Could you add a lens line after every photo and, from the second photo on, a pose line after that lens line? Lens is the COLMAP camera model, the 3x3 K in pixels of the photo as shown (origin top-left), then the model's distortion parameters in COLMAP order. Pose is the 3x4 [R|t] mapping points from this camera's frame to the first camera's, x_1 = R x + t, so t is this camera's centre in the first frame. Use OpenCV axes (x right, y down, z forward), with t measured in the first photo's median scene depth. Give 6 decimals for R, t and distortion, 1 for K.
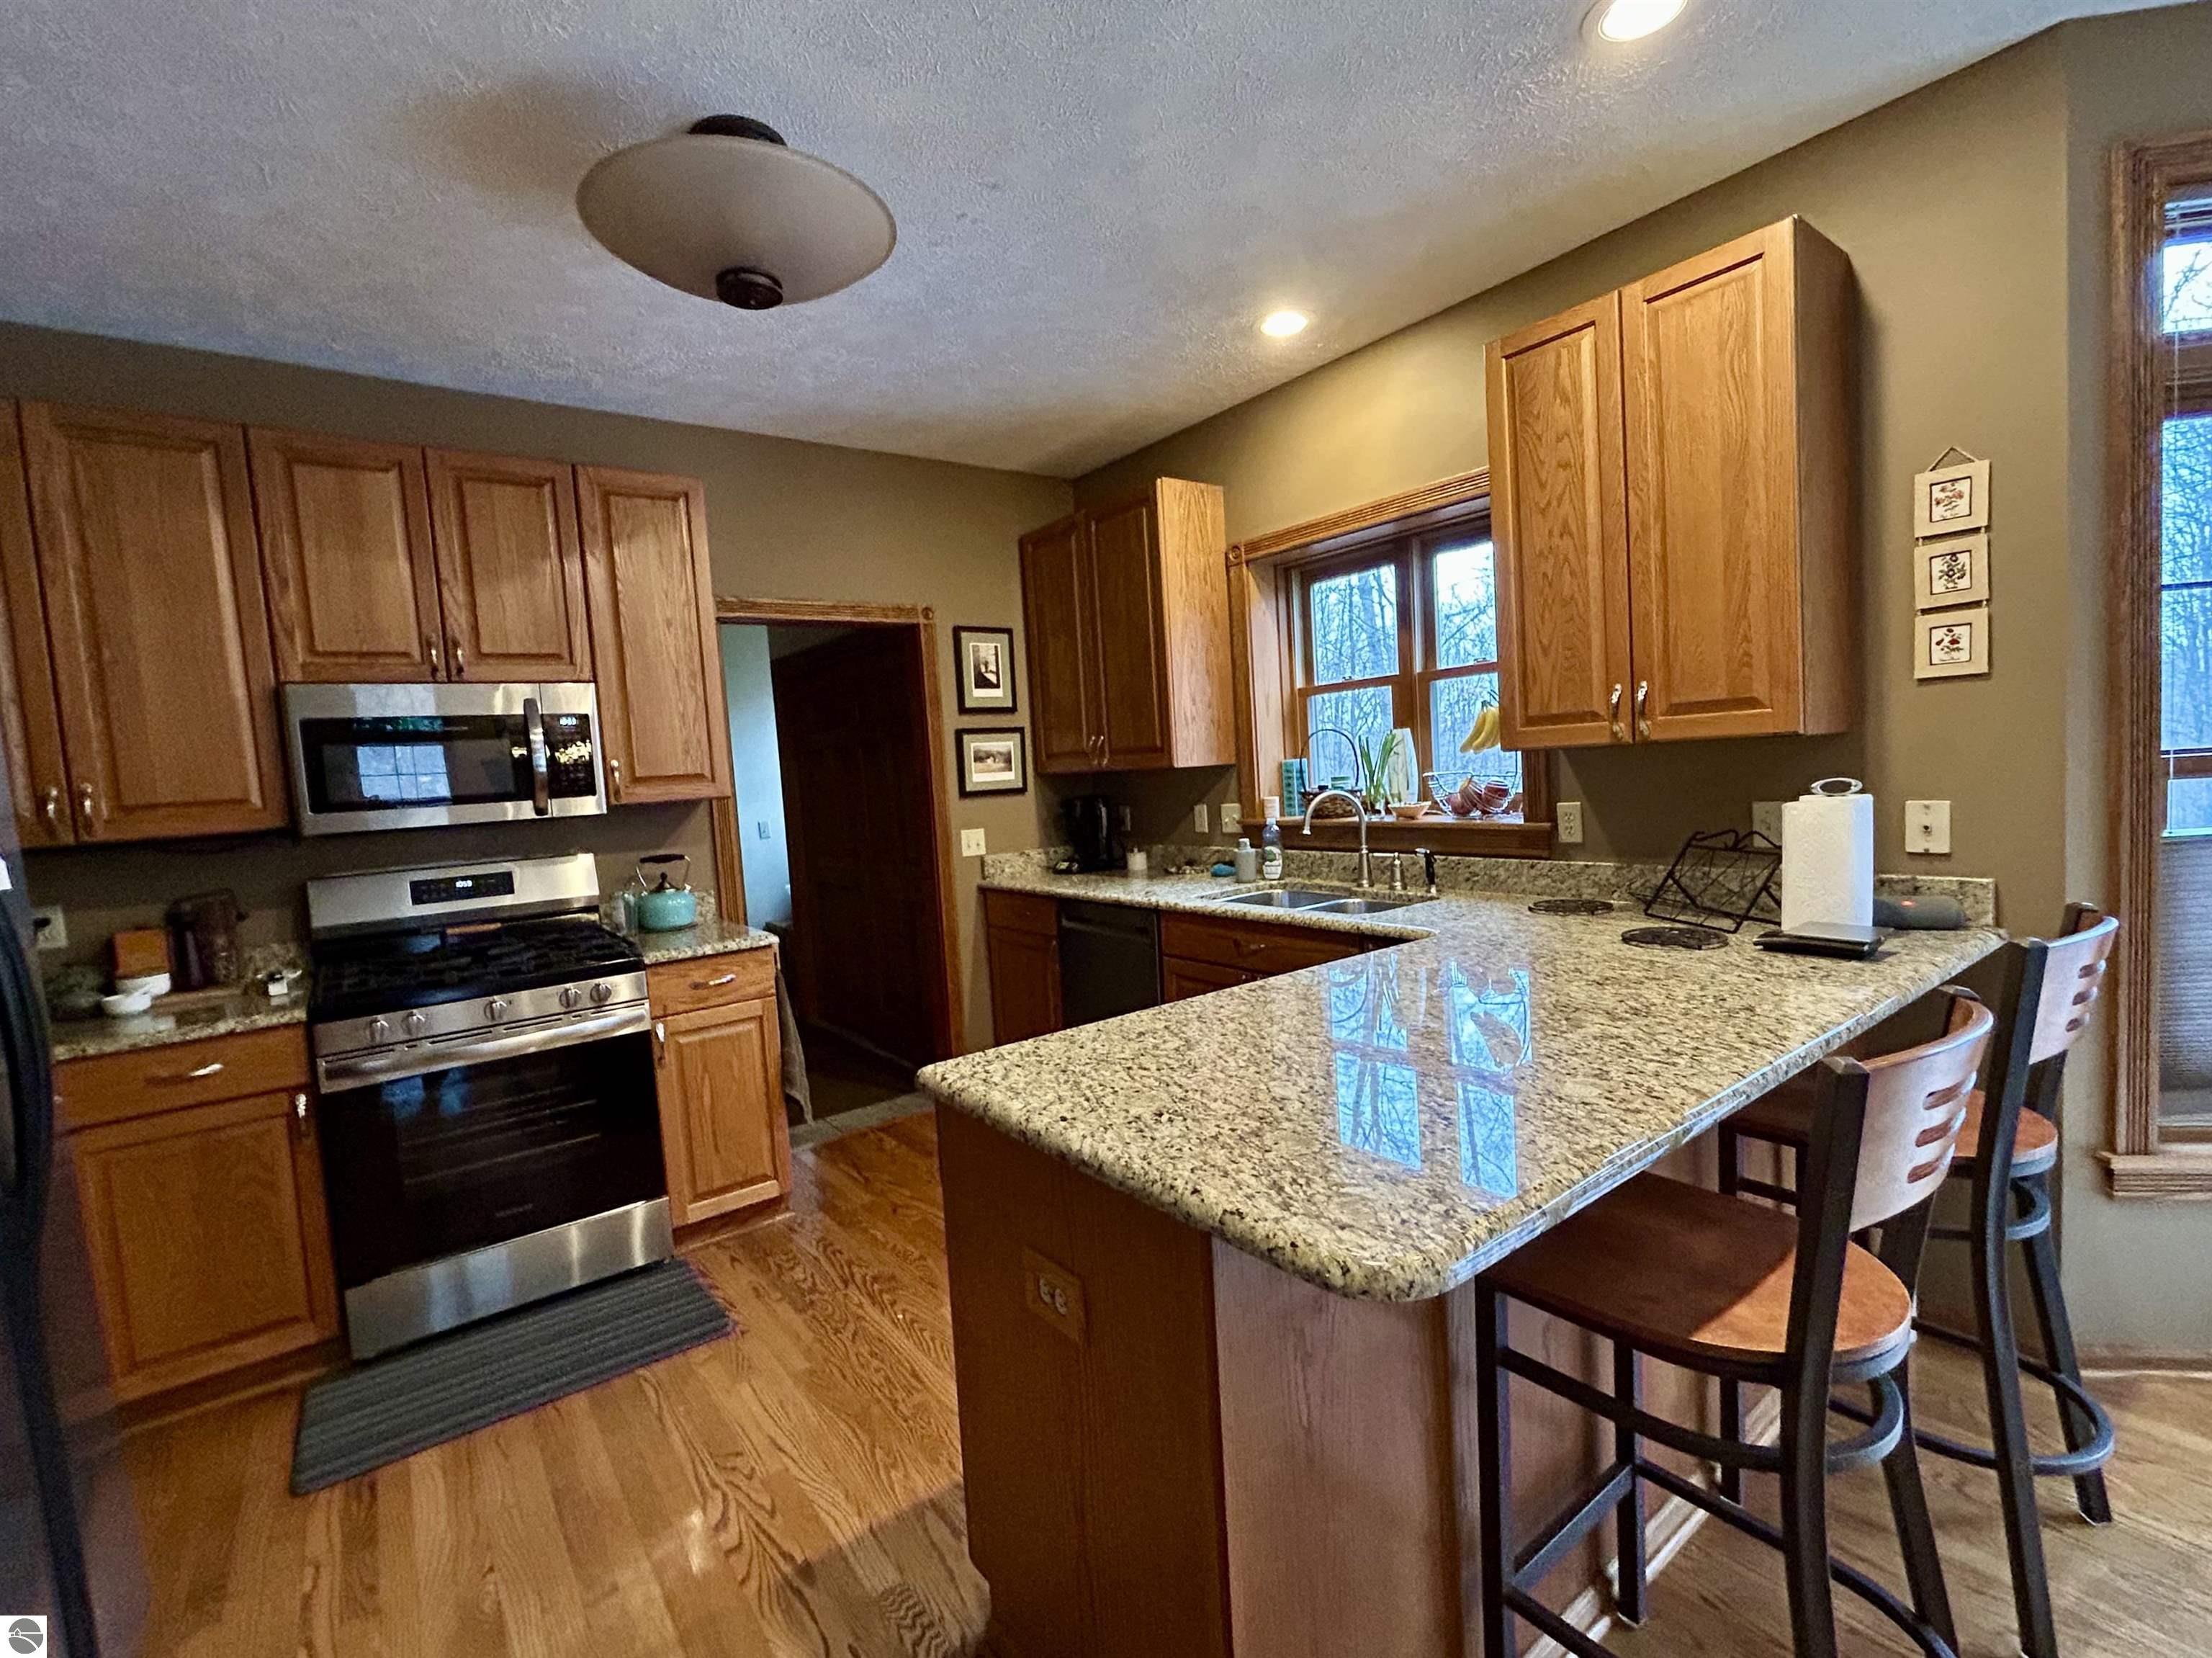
lens RADIAL K [[959.3, 0, 1109.1], [0, 959.3, 832.8], [0, 0, 1]] dist [0.008539, 0.000174]
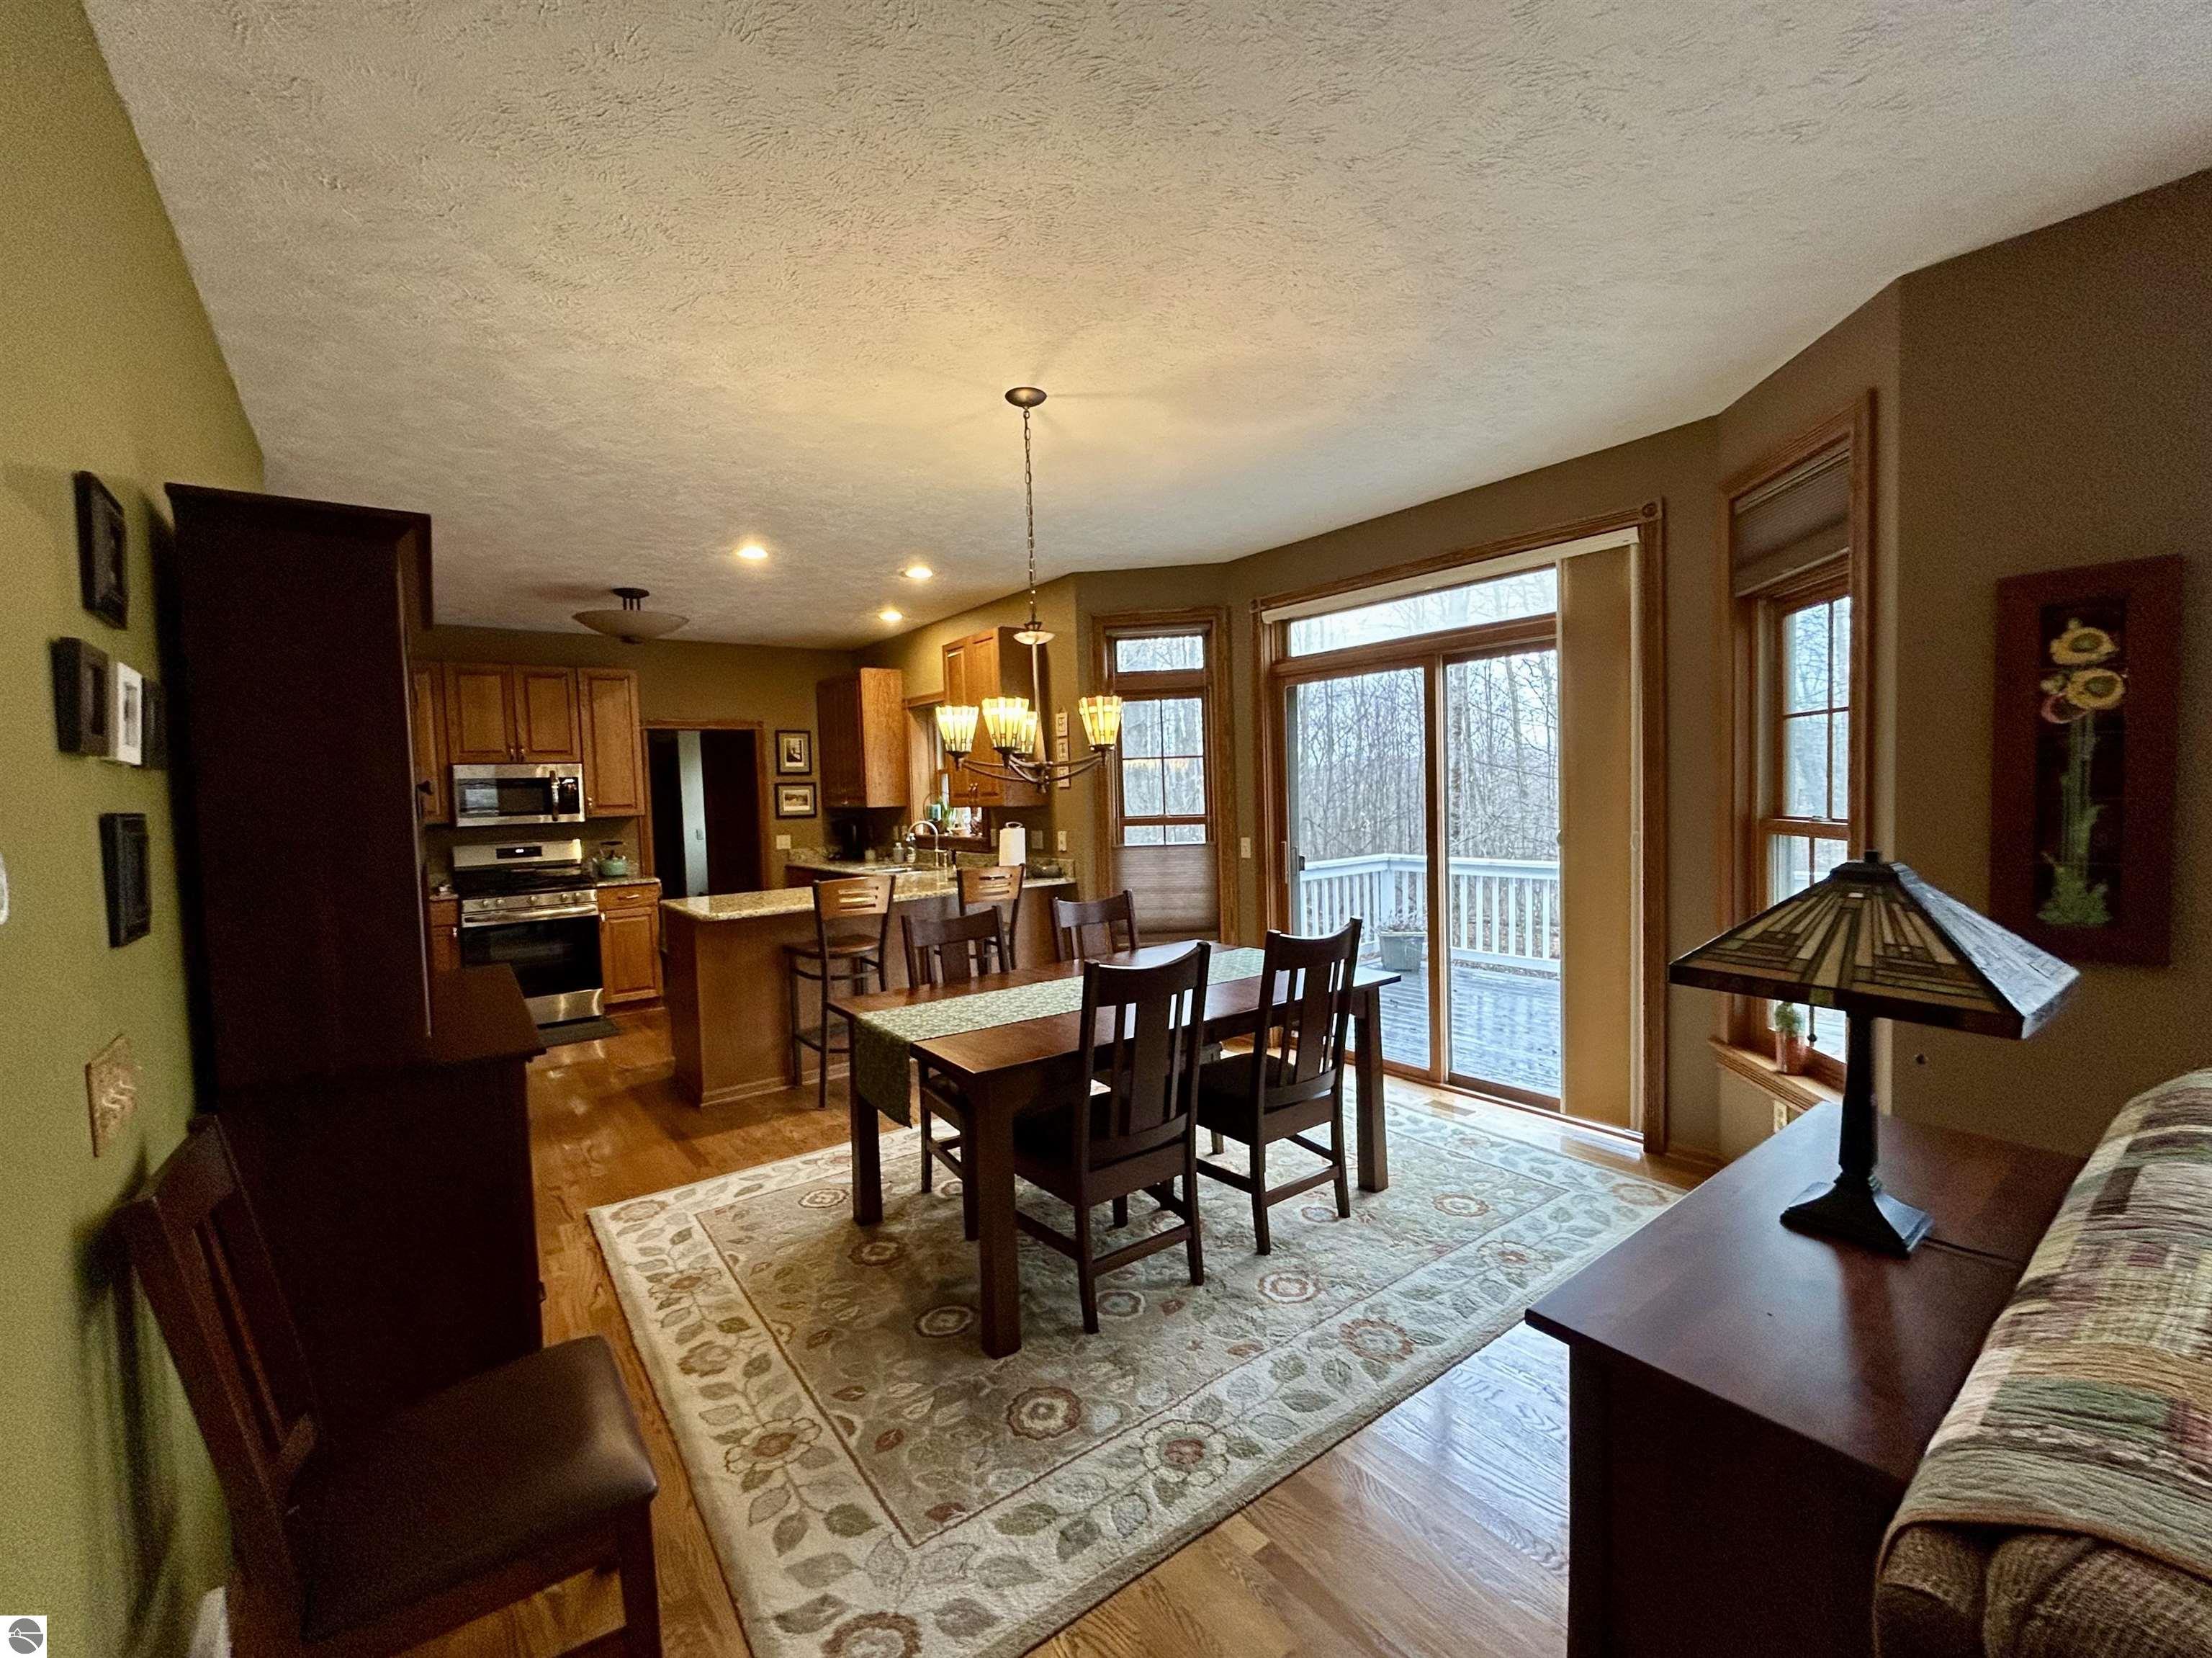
lens RADIAL K [[901.1, 0, 1099.3], [0, 901.1, 833.1], [0, 0, 1]] dist [0.020286, -0.000280]
pose [[0.999479, 0.030979, -0.009060, 0.661978], [-0.031169, 0.999279, -0.021679, 0.015165], [0.008382, 0.021950, 0.999724, -1.048715]]
